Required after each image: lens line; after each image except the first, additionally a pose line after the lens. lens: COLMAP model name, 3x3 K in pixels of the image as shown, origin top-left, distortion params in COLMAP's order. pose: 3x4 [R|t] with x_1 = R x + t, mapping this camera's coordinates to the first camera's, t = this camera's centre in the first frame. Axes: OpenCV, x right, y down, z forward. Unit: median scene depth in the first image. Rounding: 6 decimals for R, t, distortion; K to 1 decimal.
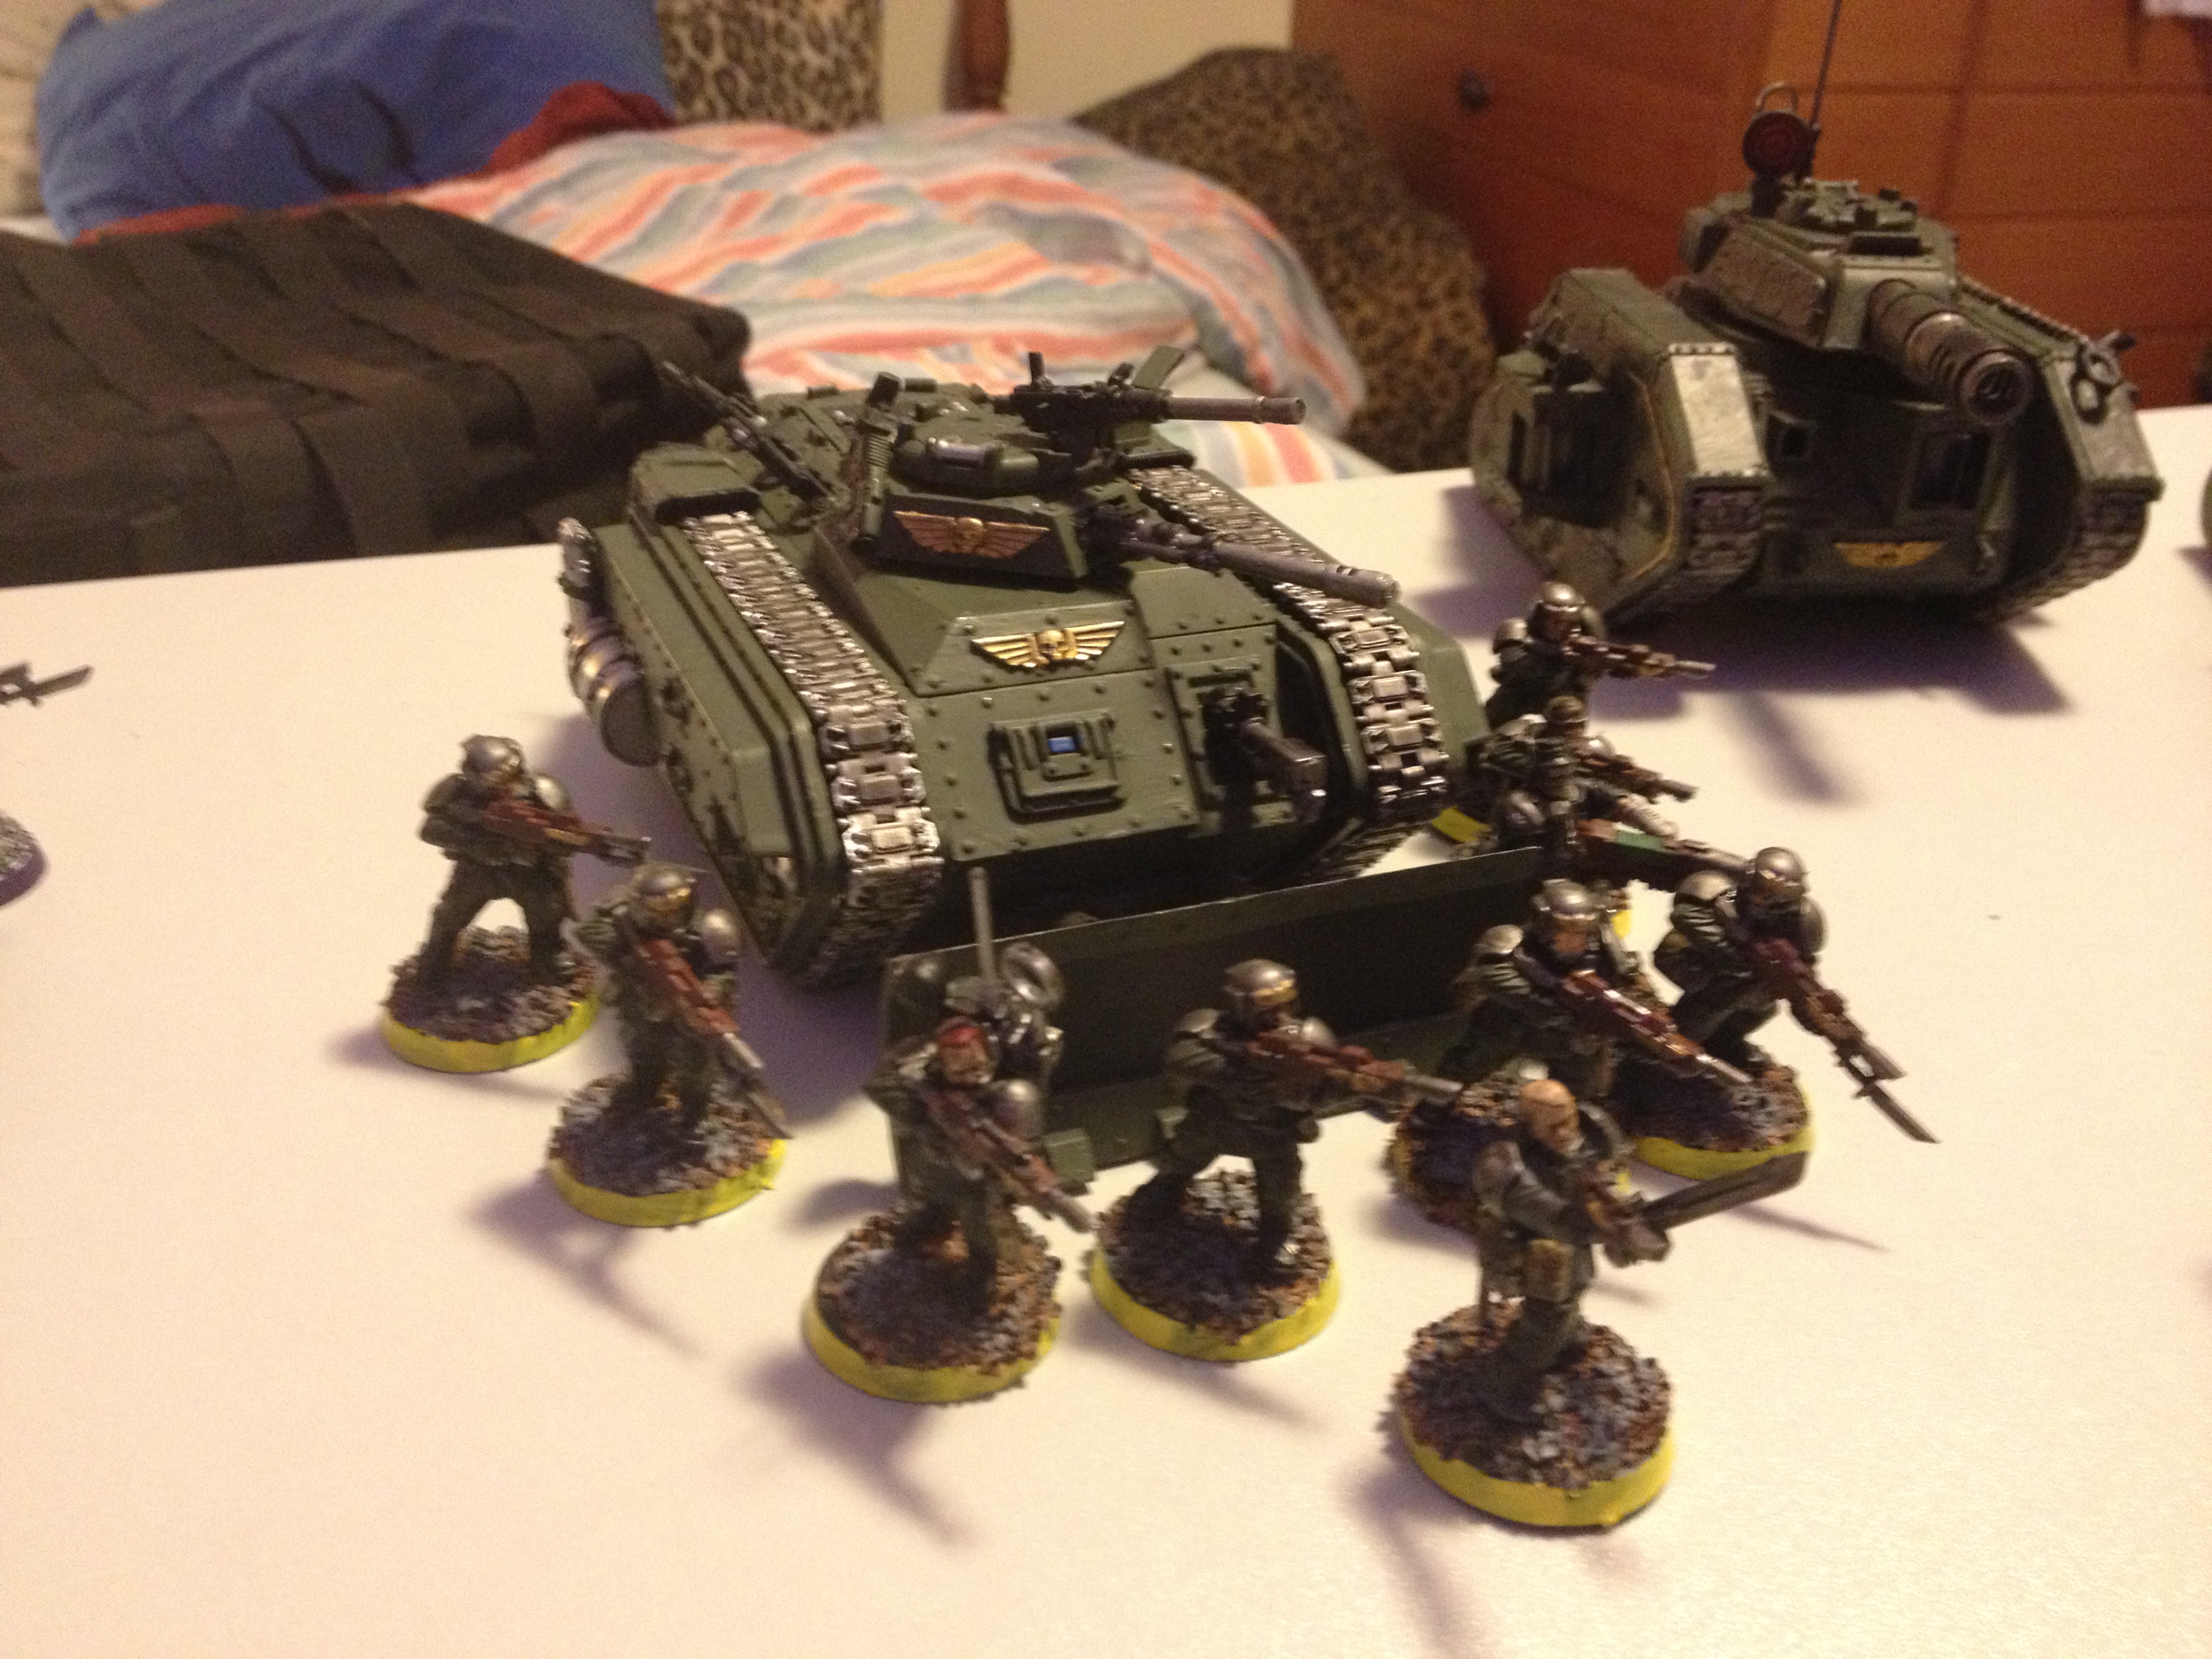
lens RADIAL K [[2156.1, 0, 1106.0], [0, 2156.1, 829.5], [0, 0, 1]] dist [0.112328, -0.294627]
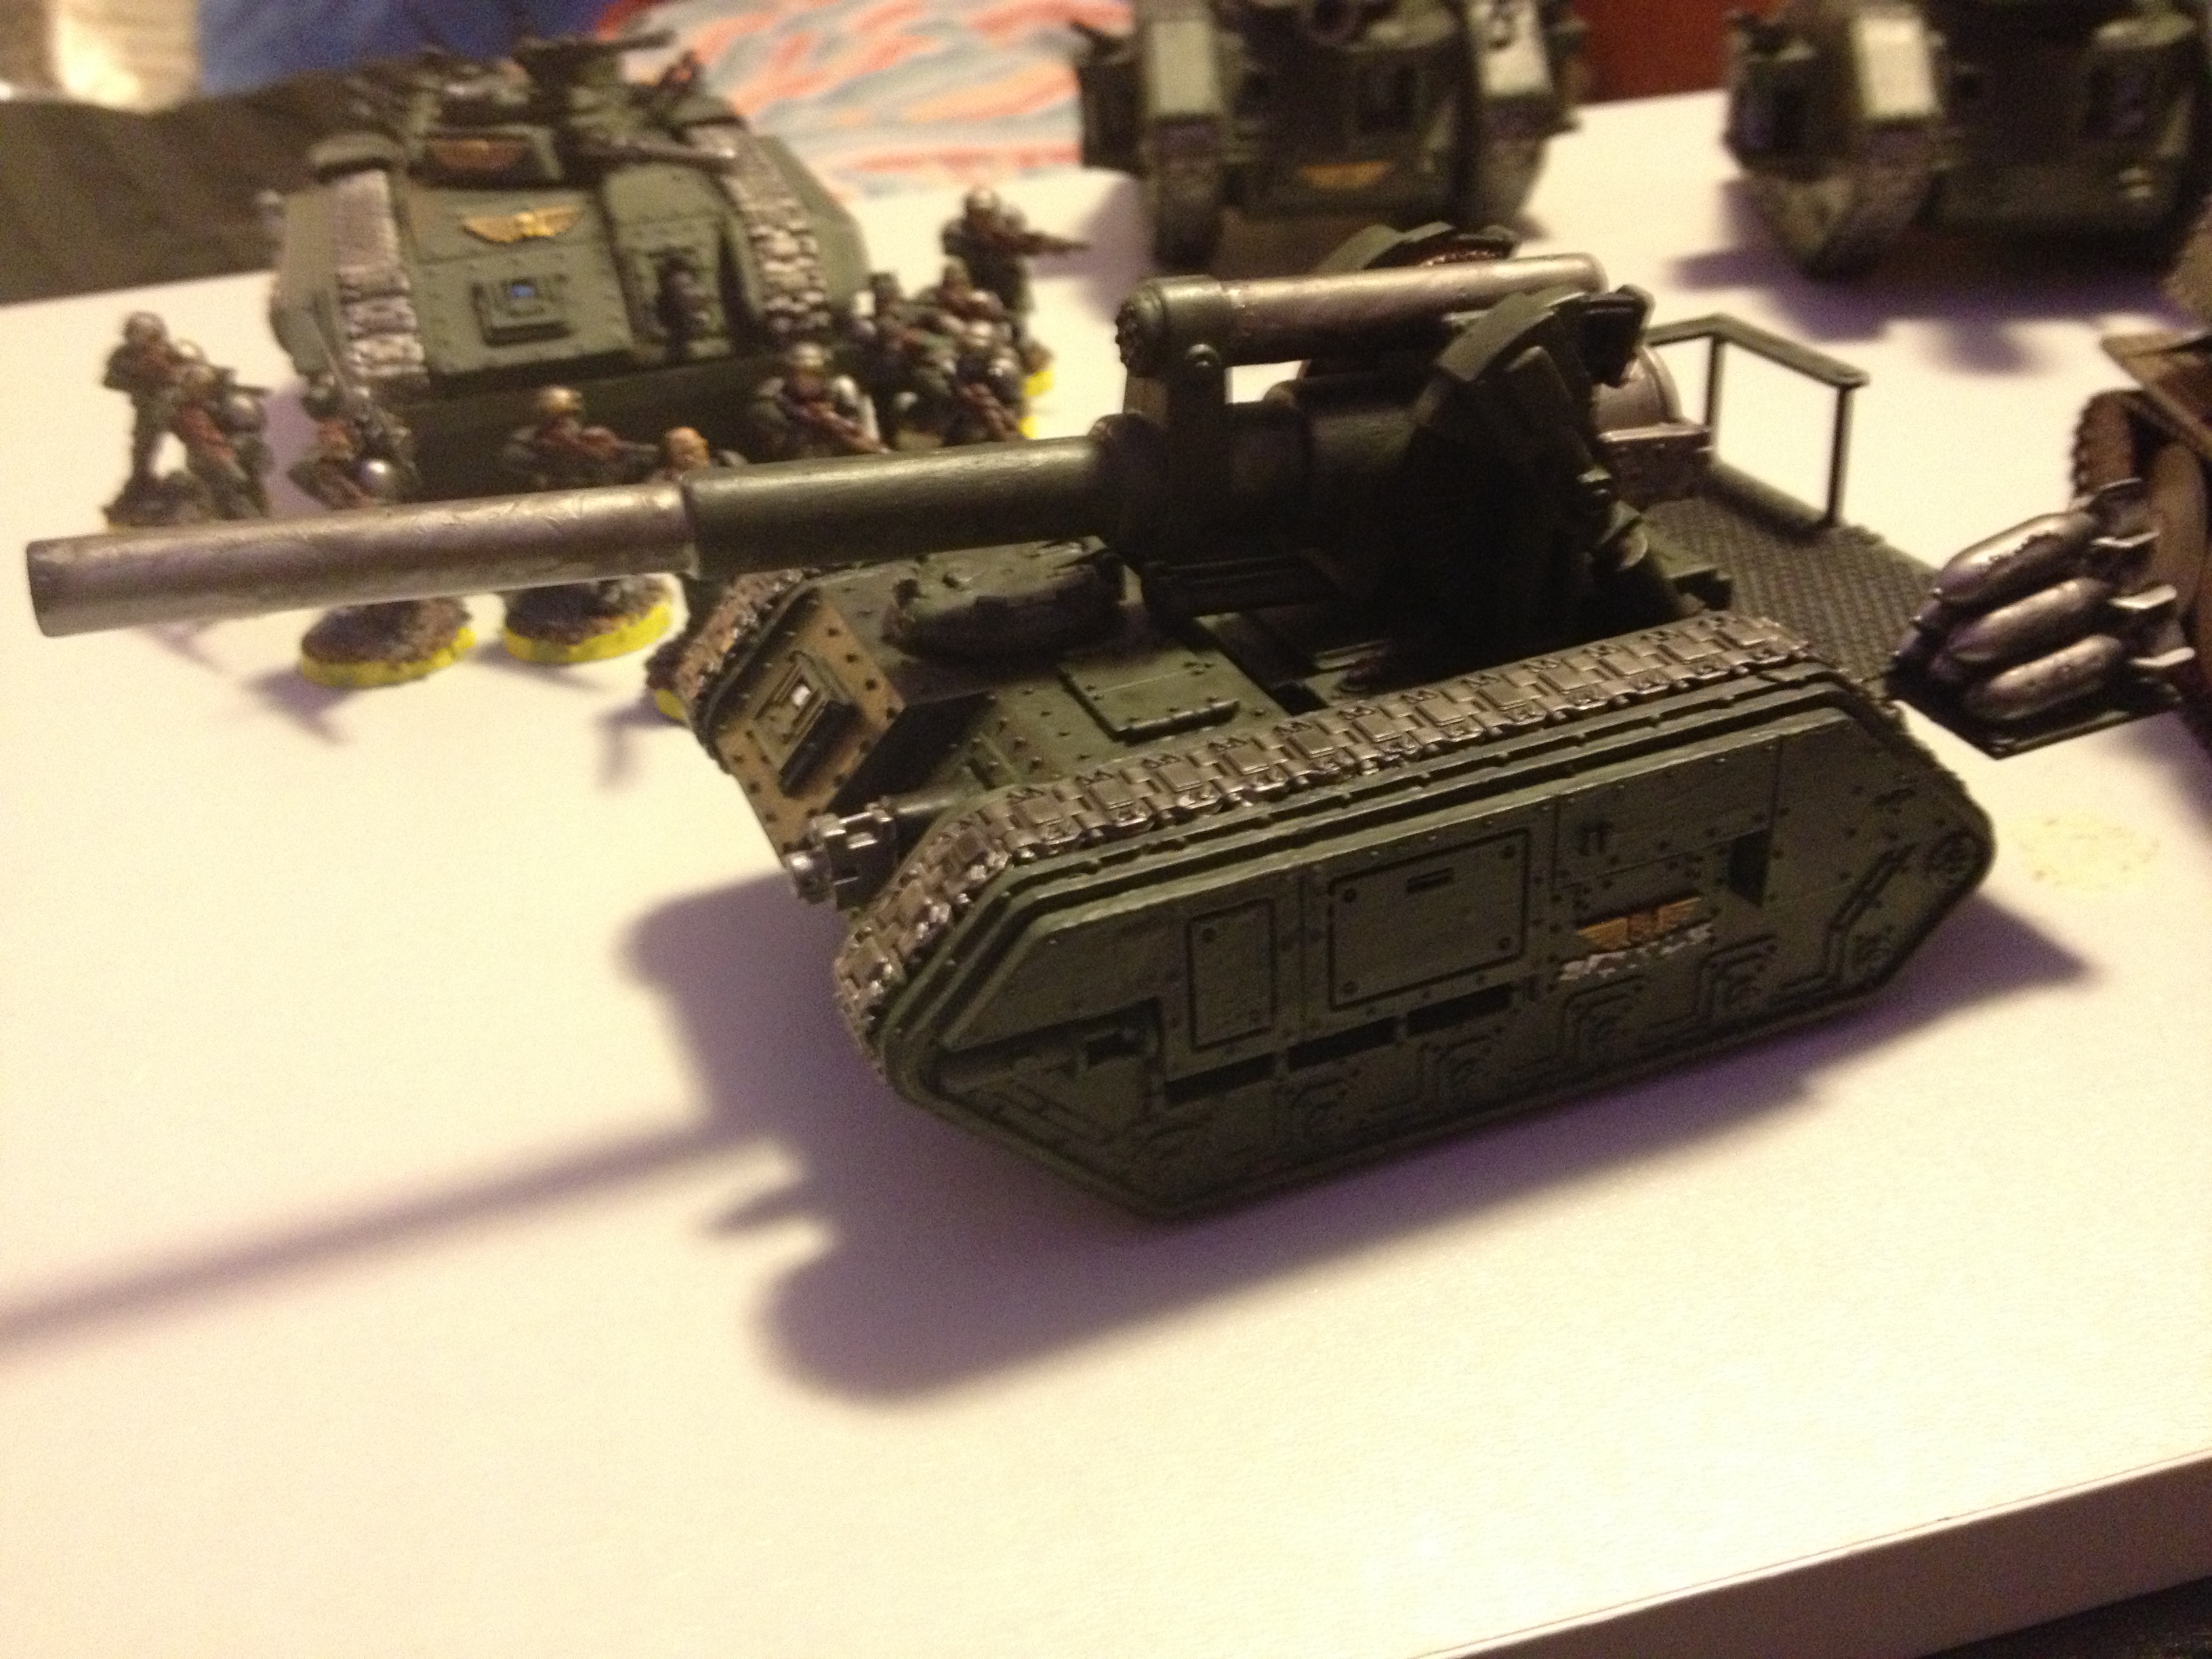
lens RADIAL K [[2156.1, 0, 1106.0], [0, 2156.1, 829.5], [0, 0, 1]] dist [0.112328, -0.294627]
pose [[0.992739, -0.036954, -0.114468, 0.505699], [0.043337, 0.997612, 0.053785, 0.250127], [0.112207, -0.058355, 0.991970, -0.386498]]
